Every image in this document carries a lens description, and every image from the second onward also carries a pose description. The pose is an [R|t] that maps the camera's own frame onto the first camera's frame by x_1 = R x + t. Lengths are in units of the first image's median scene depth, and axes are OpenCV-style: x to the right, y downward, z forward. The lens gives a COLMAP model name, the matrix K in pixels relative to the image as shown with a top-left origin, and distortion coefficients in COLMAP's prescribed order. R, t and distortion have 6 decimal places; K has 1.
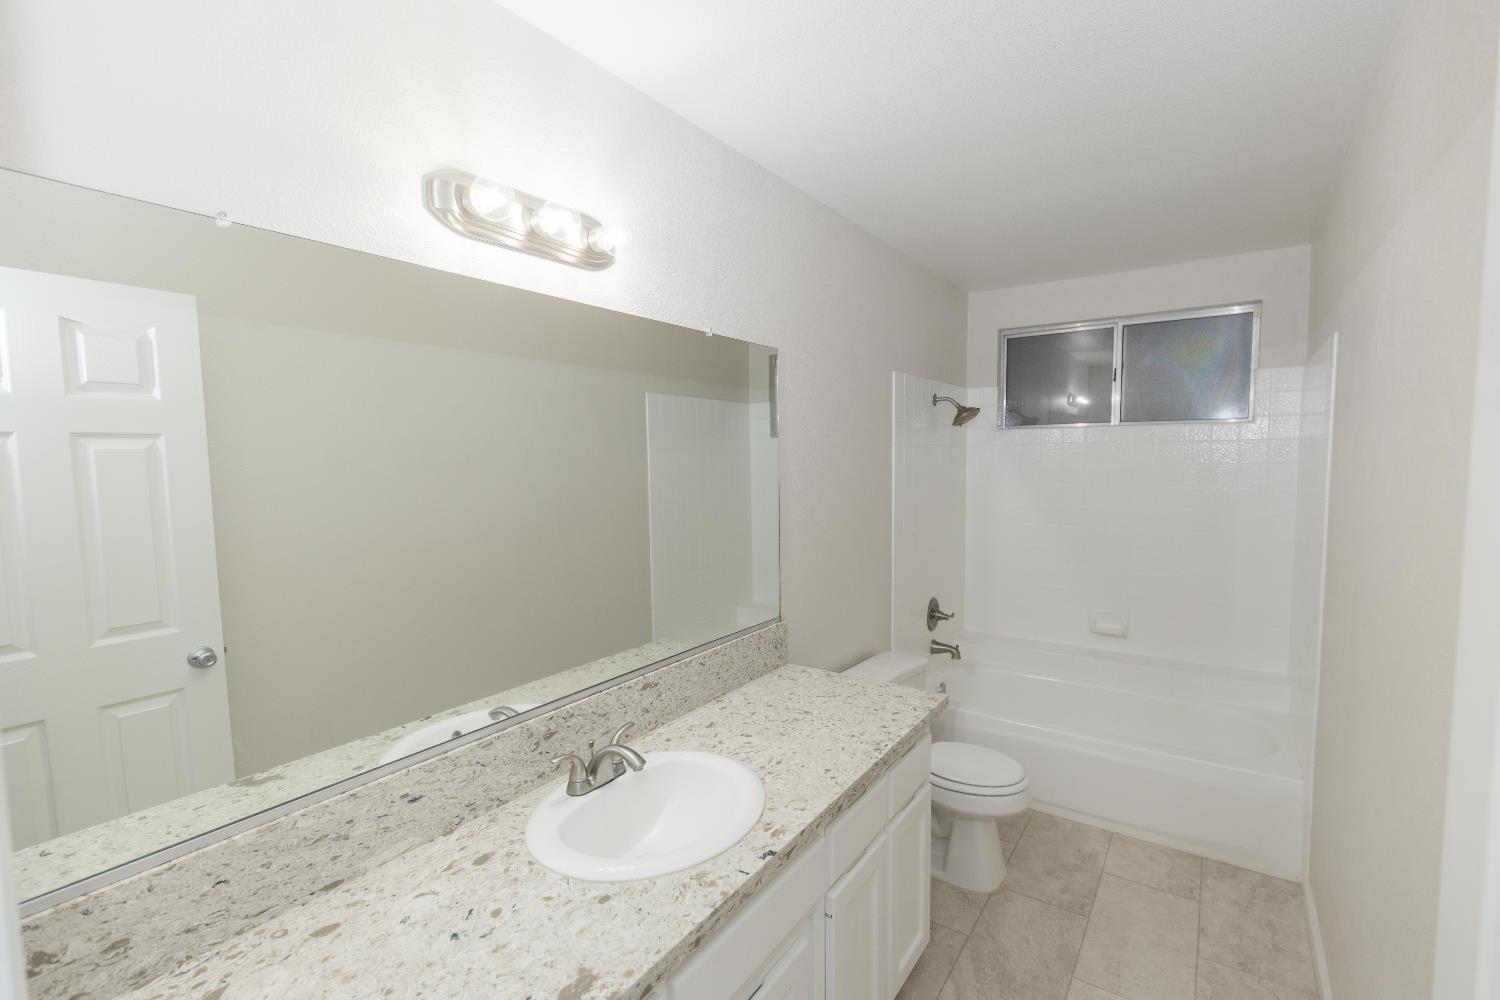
lens RADIAL K [[671.1, 0, 757.2], [0, 671.1, 514.3], [0, 0, 1]] dist [0.001124, -0.001739]
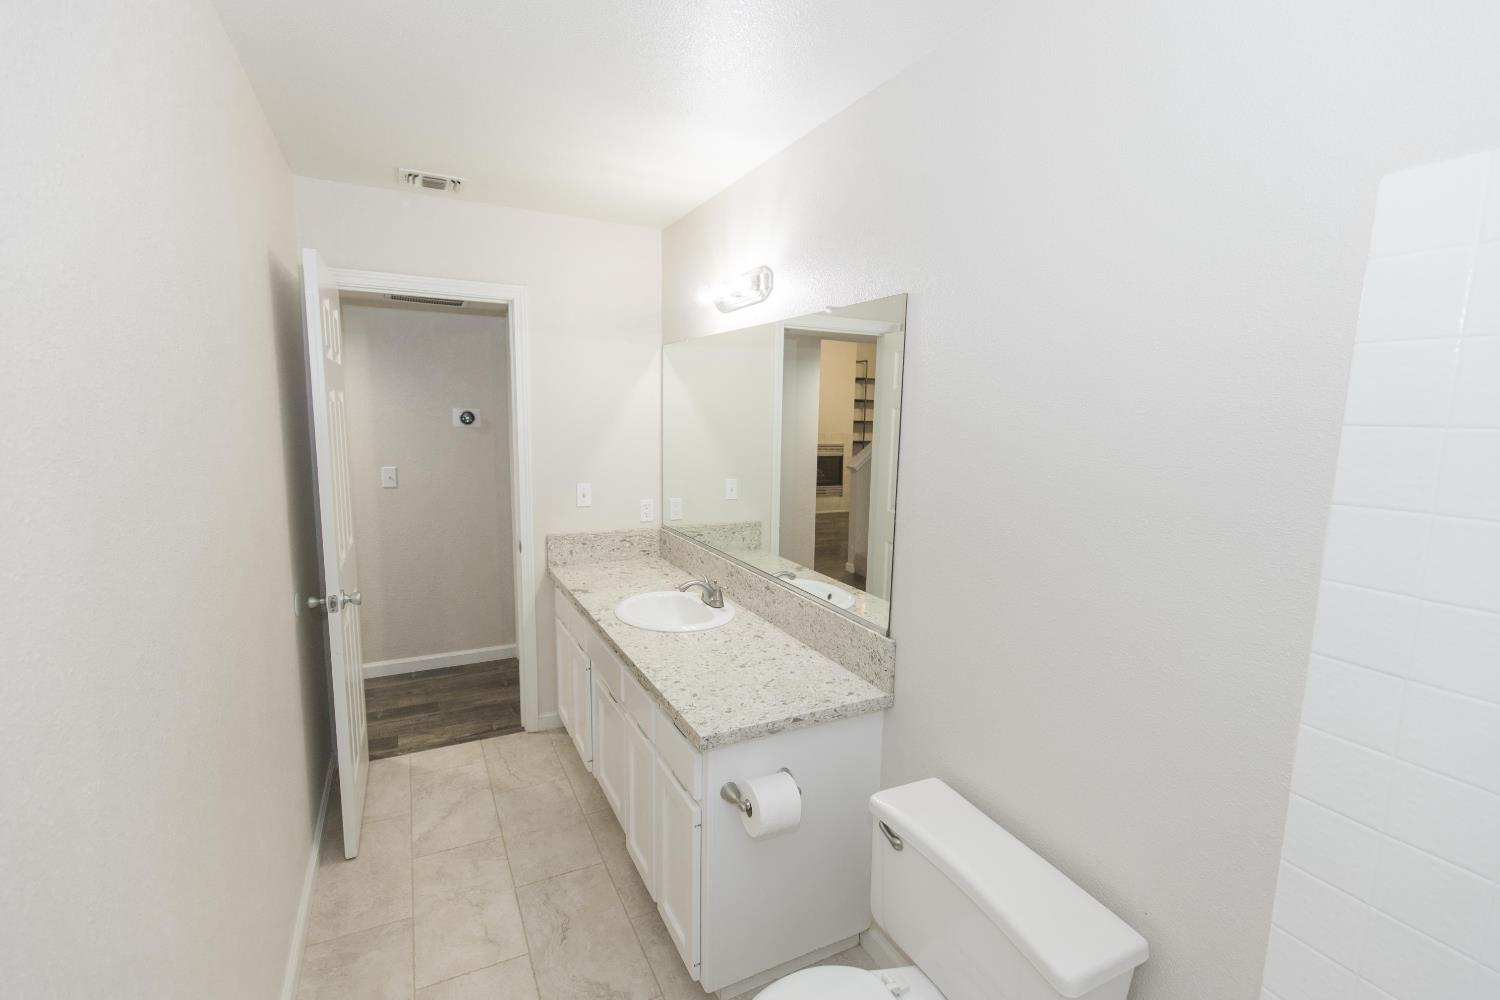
lens RADIAL K [[671.1, 0, 757.2], [0, 671.1, 514.3], [0, 0, 1]] dist [0.001124, -0.001739]
pose [[-0.466335, 0.135311, -0.874198, 0.971005], [-0.098935, 0.974054, 0.203543, -0.163922], [0.879058, 0.181409, -0.440849, 1.450707]]
